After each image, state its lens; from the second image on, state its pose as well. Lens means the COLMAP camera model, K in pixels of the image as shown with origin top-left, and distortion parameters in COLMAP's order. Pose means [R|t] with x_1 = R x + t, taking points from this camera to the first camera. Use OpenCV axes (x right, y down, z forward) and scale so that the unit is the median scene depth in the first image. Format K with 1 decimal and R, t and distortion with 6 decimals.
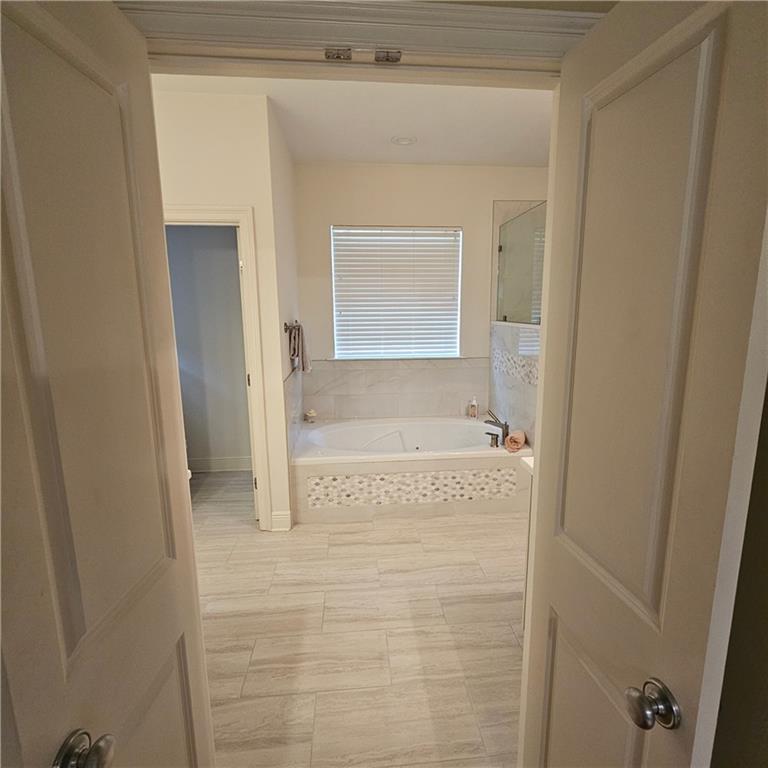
lens RADIAL K [[420.7, 0, 391.0], [0, 420.7, 379.0], [0, 0, 1]] dist [-0.000474, 0.000354]
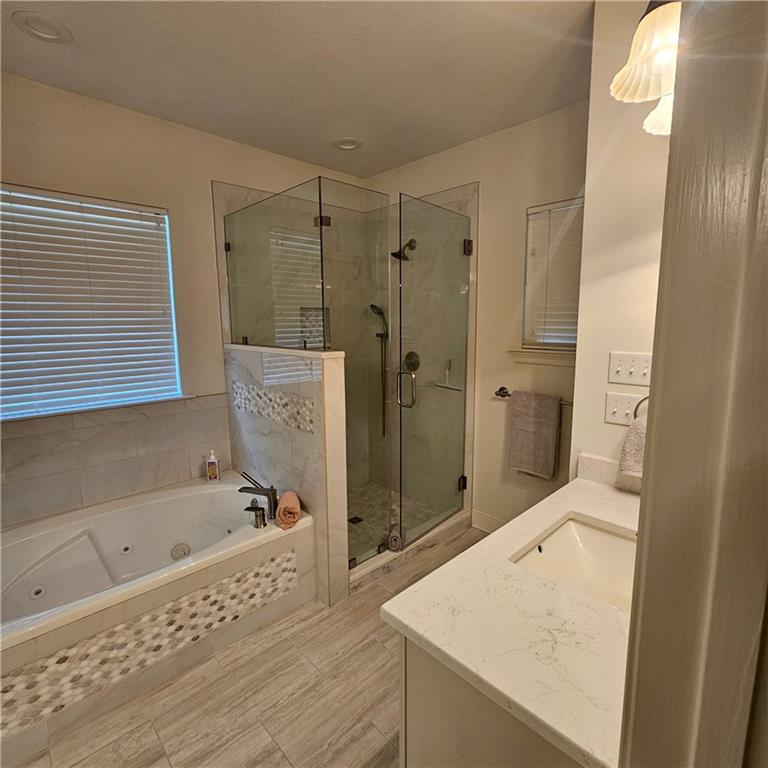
lens RADIAL K [[420.7, 0, 391.0], [0, 420.7, 379.0], [0, 0, 1]] dist [-0.000474, 0.000354]
pose [[0.777700, -0.086698, 0.622628, 0.001385], [0.106436, 0.994304, 0.005508, -0.063828], [-0.619559, 0.061987, 0.782499, 0.315848]]
